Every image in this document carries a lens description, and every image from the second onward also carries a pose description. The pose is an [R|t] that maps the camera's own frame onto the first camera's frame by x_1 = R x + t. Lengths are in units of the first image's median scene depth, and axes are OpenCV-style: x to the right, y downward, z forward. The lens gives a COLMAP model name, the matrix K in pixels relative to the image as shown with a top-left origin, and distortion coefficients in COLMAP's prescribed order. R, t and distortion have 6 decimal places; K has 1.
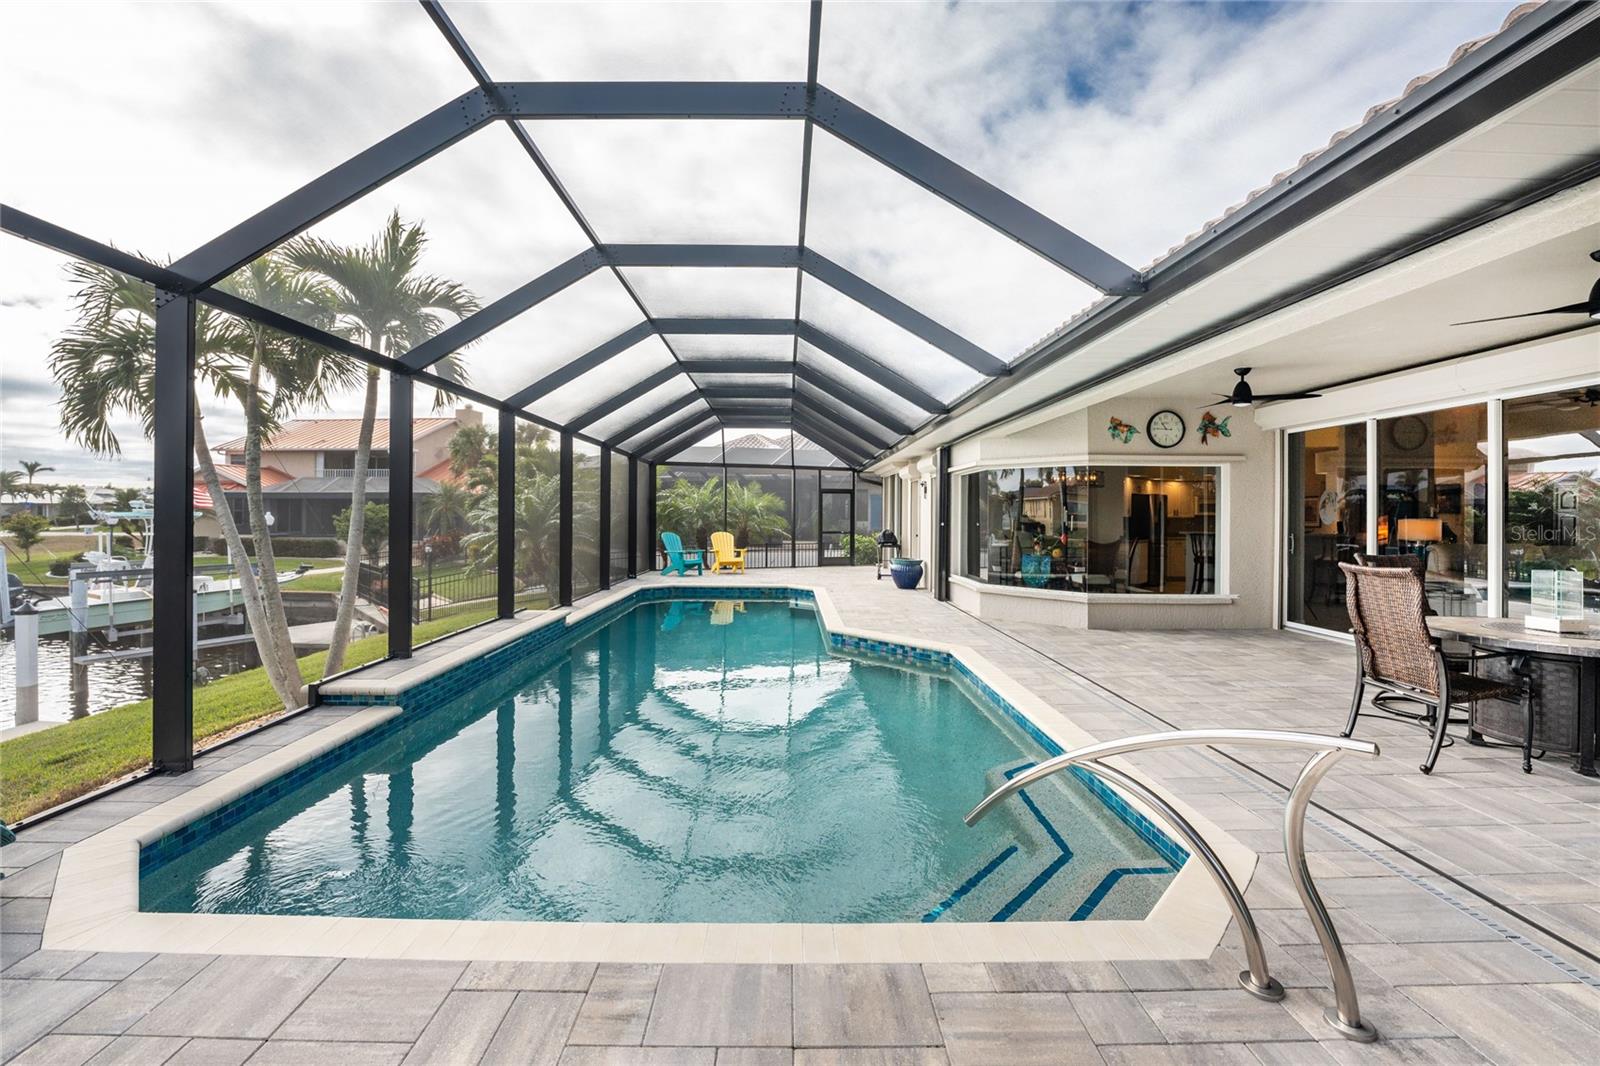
lens RADIAL K [[651.6, 0, 800.0], [0, 651.6, 533.0], [0, 0, 1]] dist [-0.021578, 0.000264]
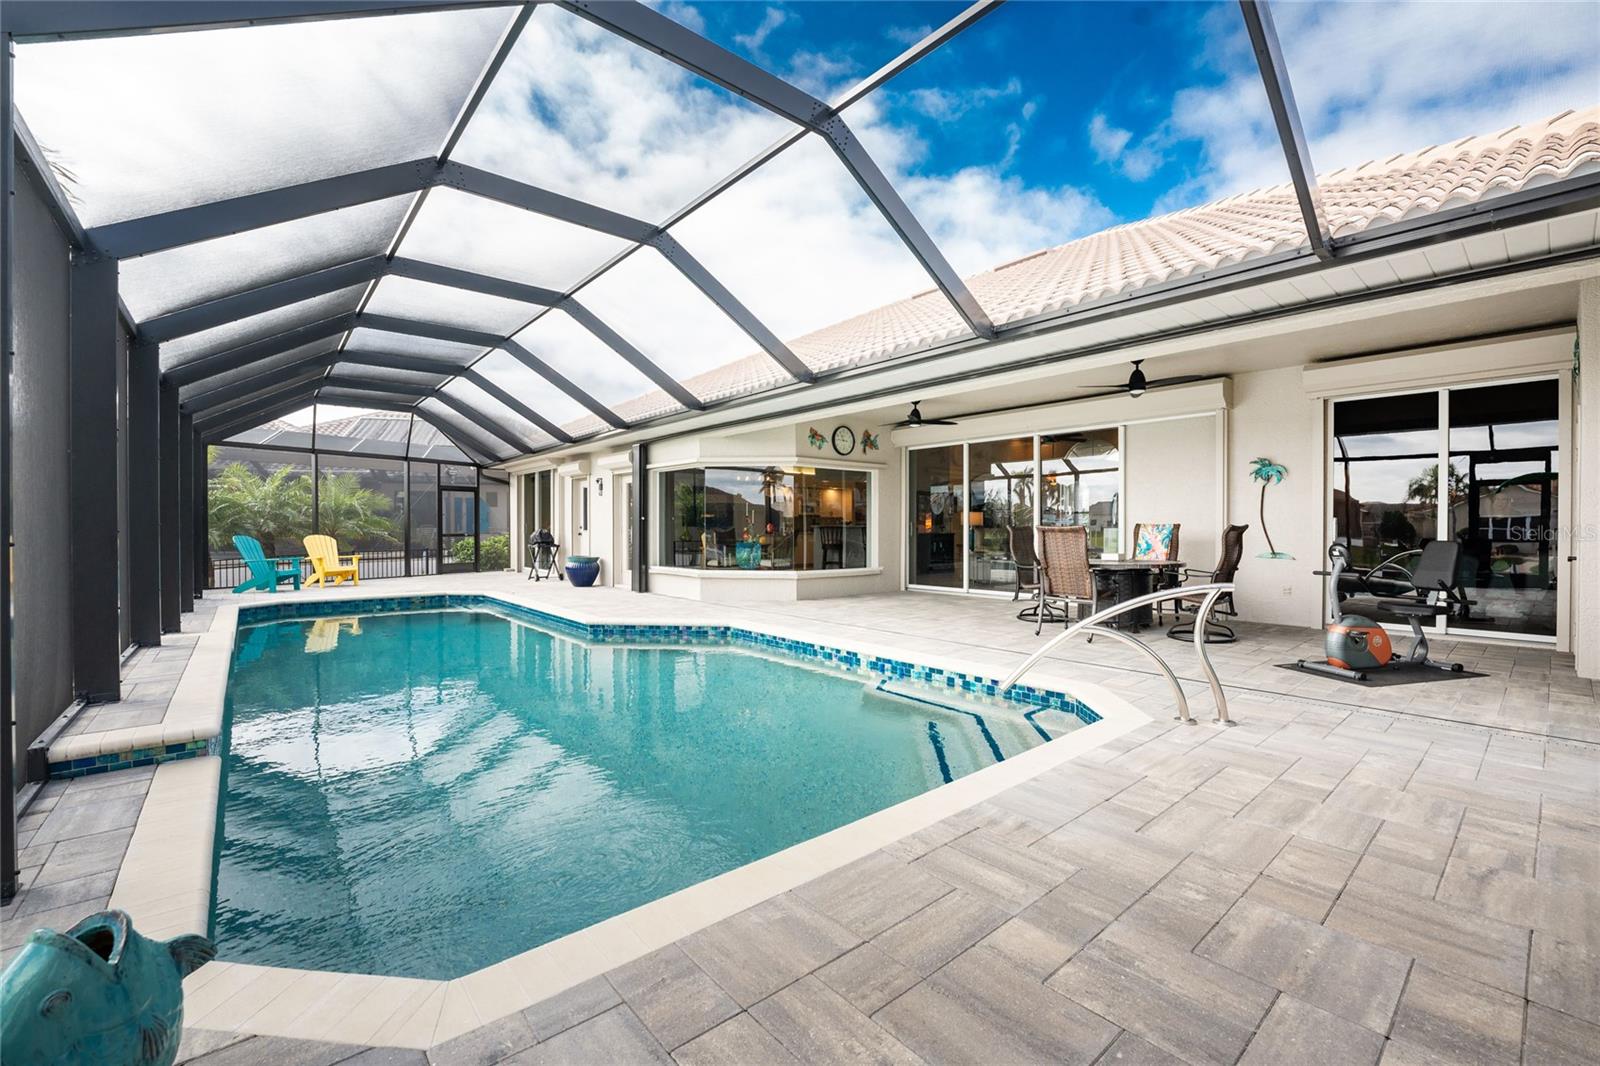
lens RADIAL K [[651.6, 0, 800.0], [0, 651.6, 533.0], [0, 0, 1]] dist [-0.021578, 0.000264]
pose [[0.773947, -0.013099, 0.633115, -0.311682], [0.023246, 0.999700, -0.007733, 0.030221], [-0.632824, 0.020702, 0.774019, 0.049704]]
